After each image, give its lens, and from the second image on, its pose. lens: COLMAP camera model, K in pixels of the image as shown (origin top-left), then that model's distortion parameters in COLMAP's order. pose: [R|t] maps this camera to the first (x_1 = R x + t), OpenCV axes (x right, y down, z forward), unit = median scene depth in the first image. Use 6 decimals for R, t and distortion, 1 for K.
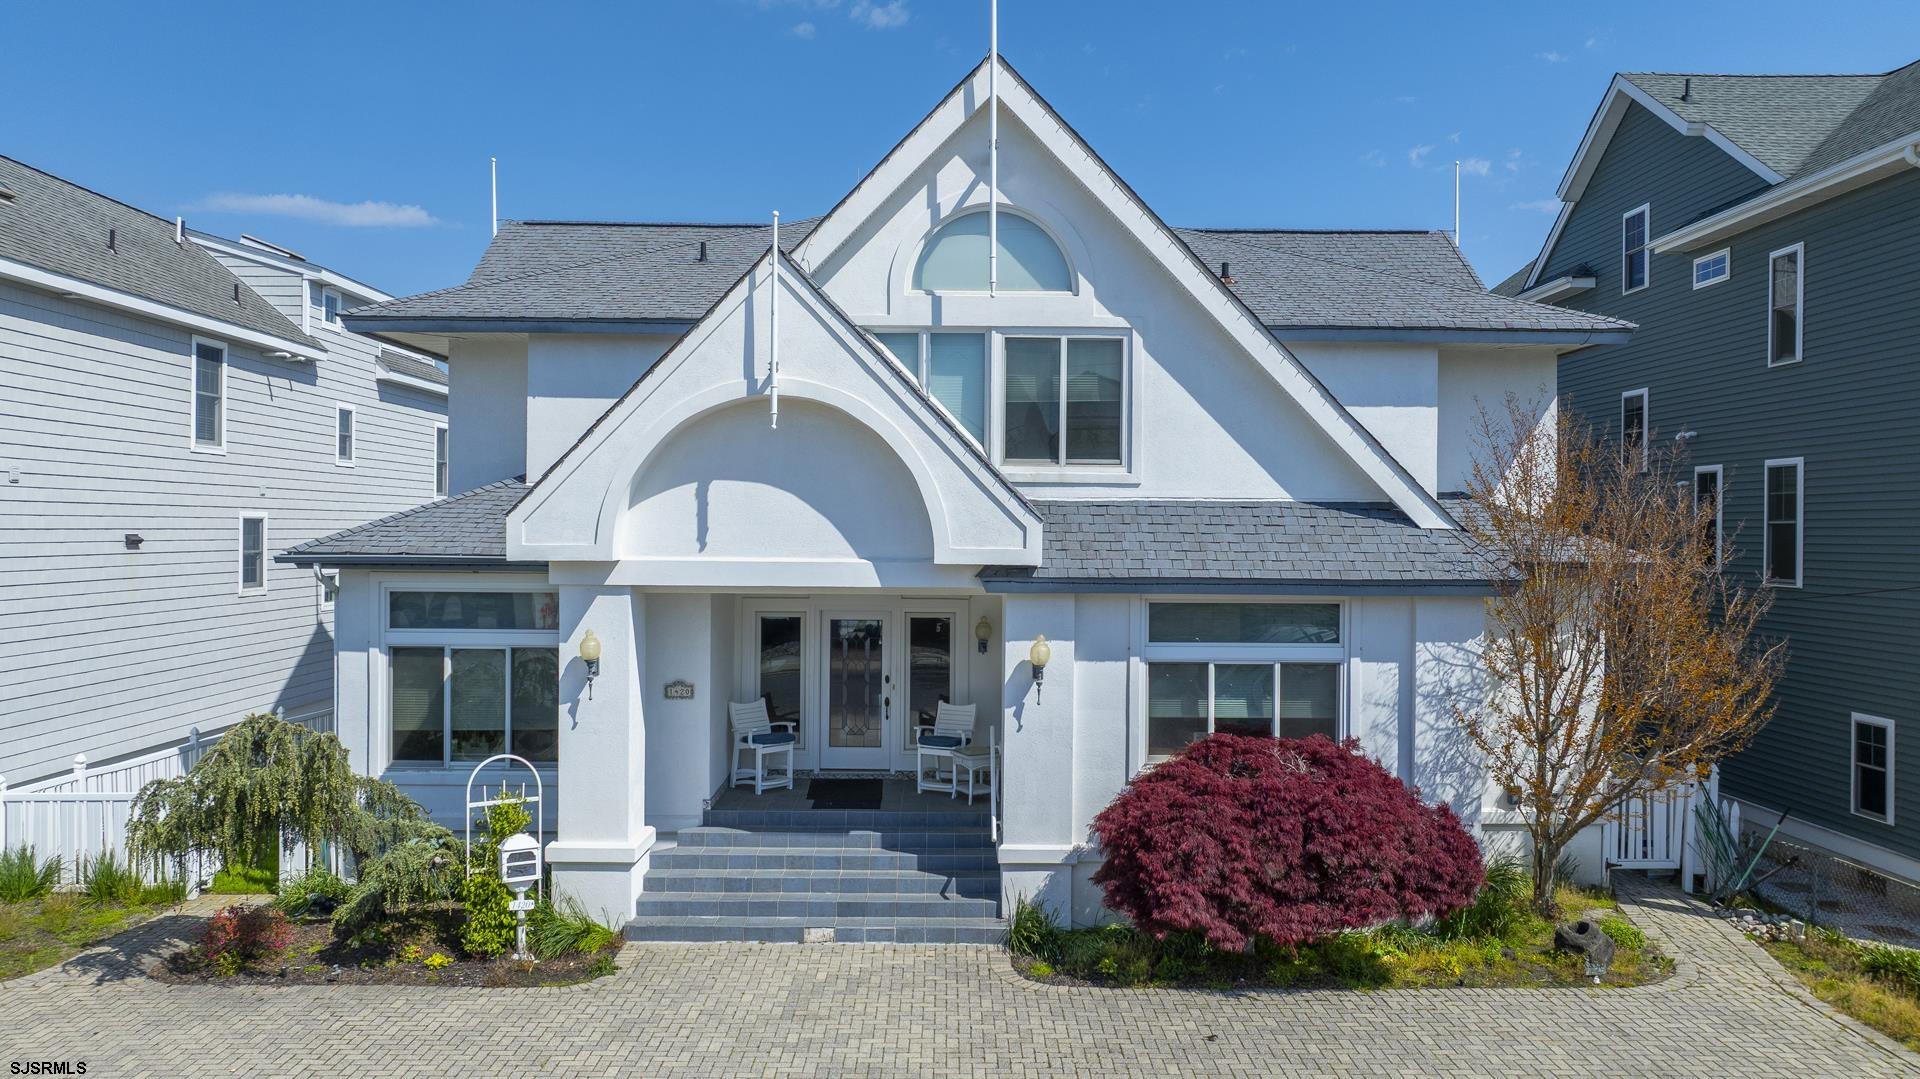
lens RADIAL K [[1358.0, 0, 963.8], [0, 1358.0, 544.9], [0, 0, 1]] dist [-0.035523, 0.031935]
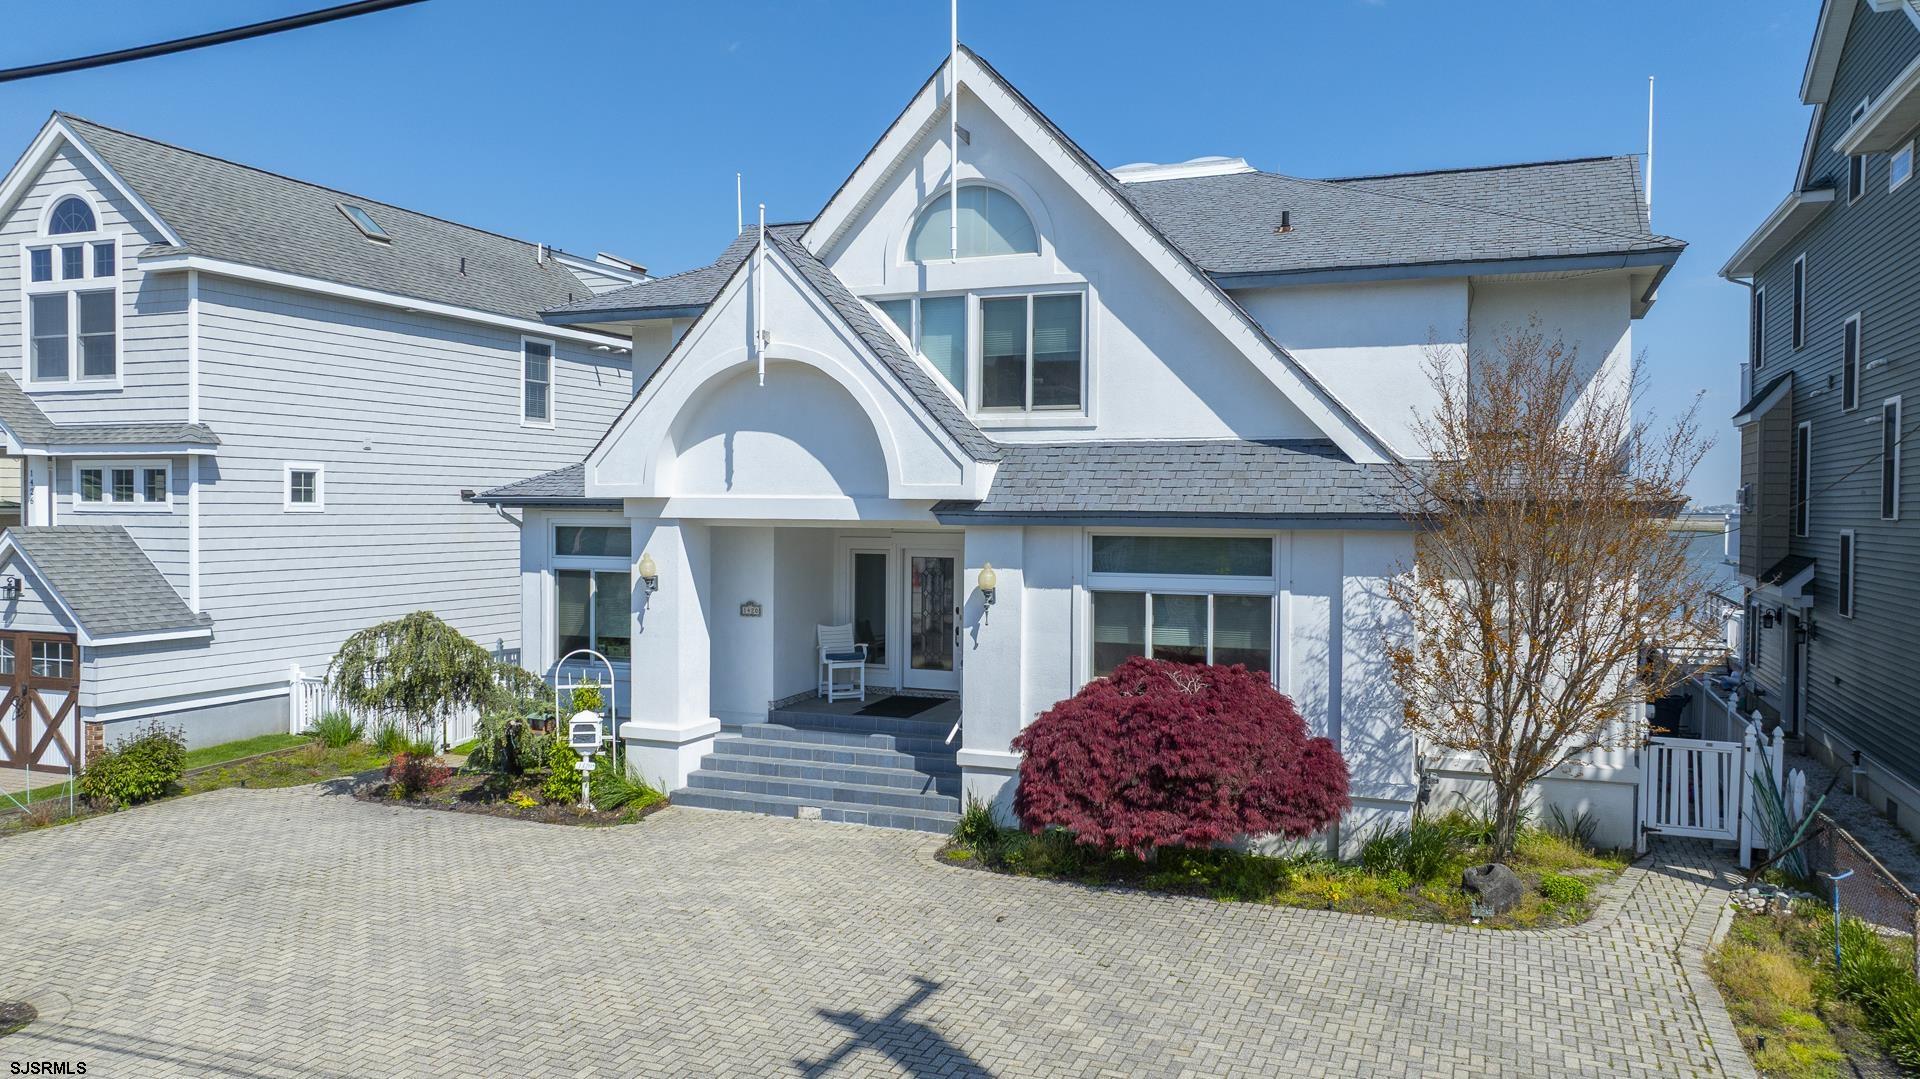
lens RADIAL K [[1358.0, 0, 957.1], [0, 1358.0, 546.8], [0, 0, 1]] dist [-0.035523, 0.031935]
pose [[0.922499, 0.009268, -0.385888, 0.451821], [-0.003732, 0.999879, 0.015094, 0.035397], [0.385981, -0.012484, 0.922422, -0.040857]]
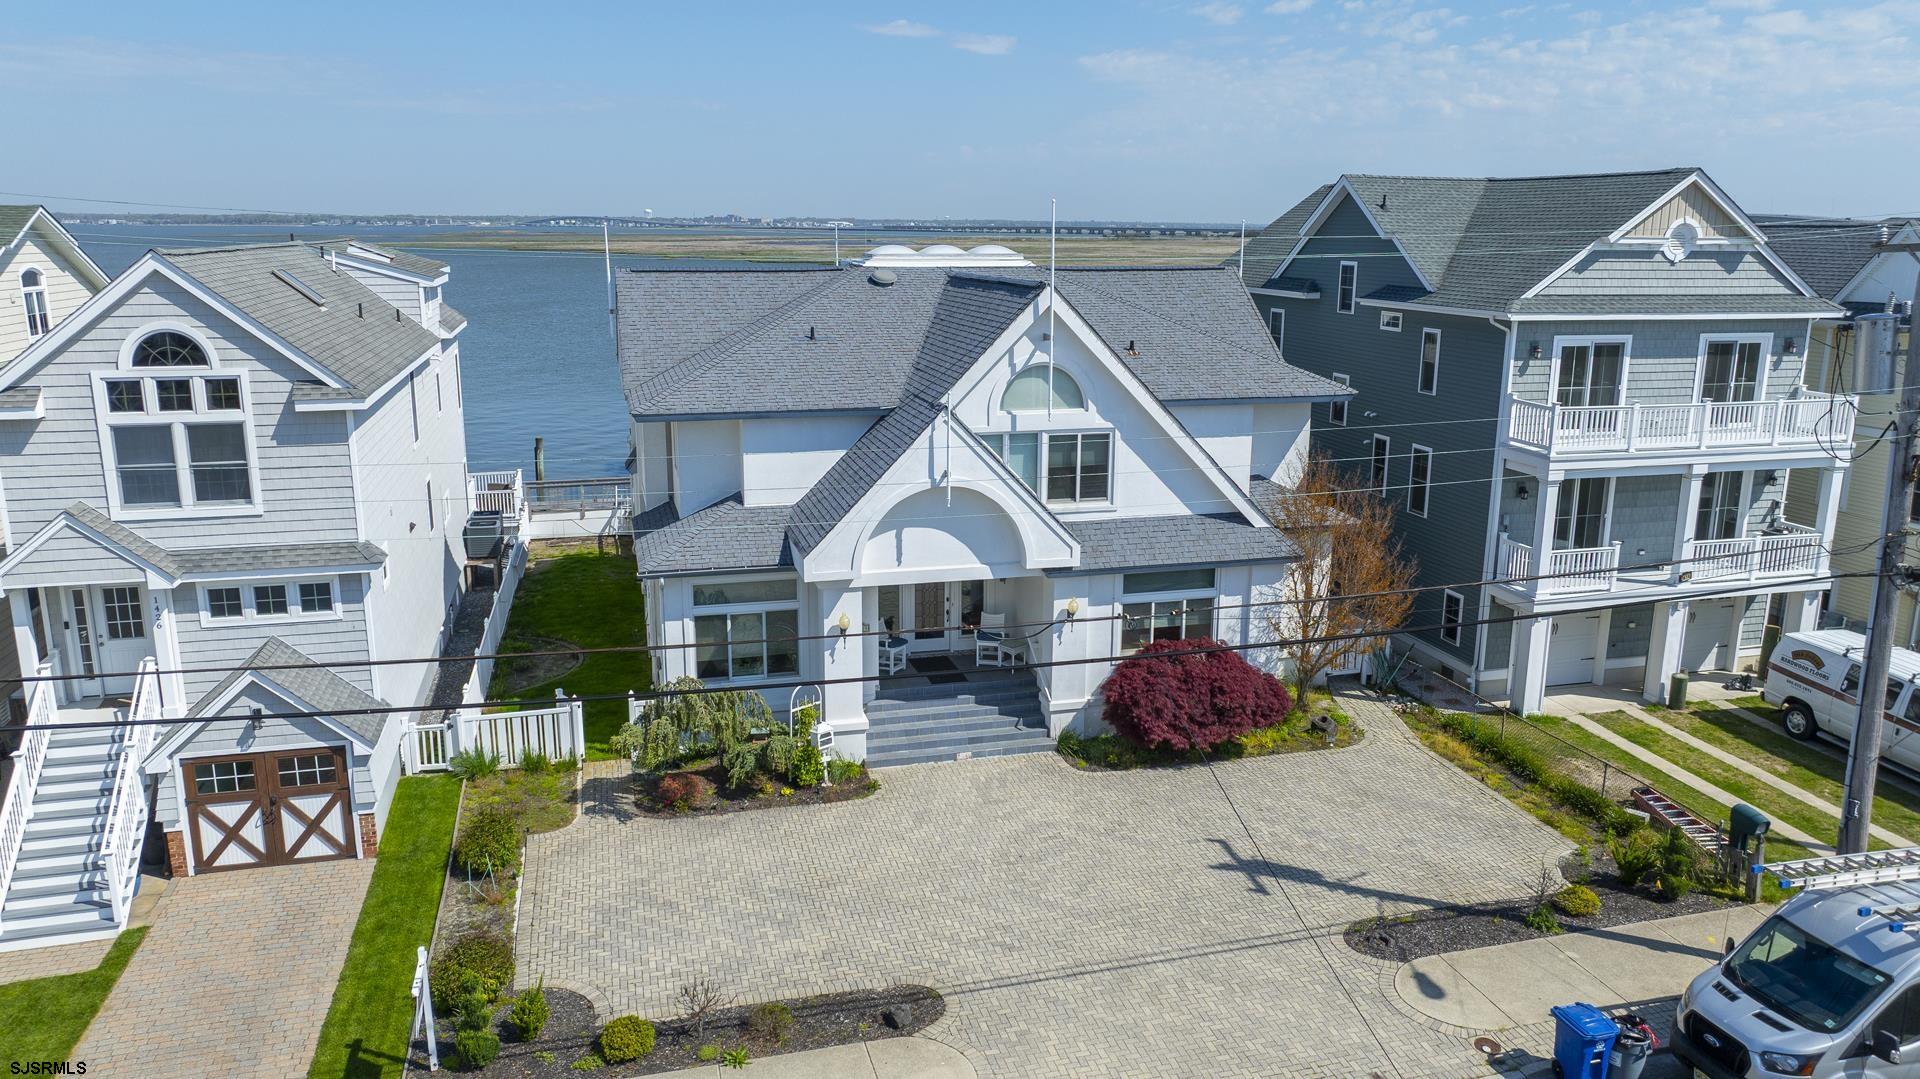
lens RADIAL K [[1358.0, 0, 968.0], [0, 1358.0, 555.1], [0, 0, 1]] dist [-0.035523, 0.031935]
pose [[0.969011, -0.060707, 0.239440, -0.529348], [0.004704, 0.973689, 0.227831, -0.418063], [-0.246971, -0.219645, 0.943802, -0.741834]]
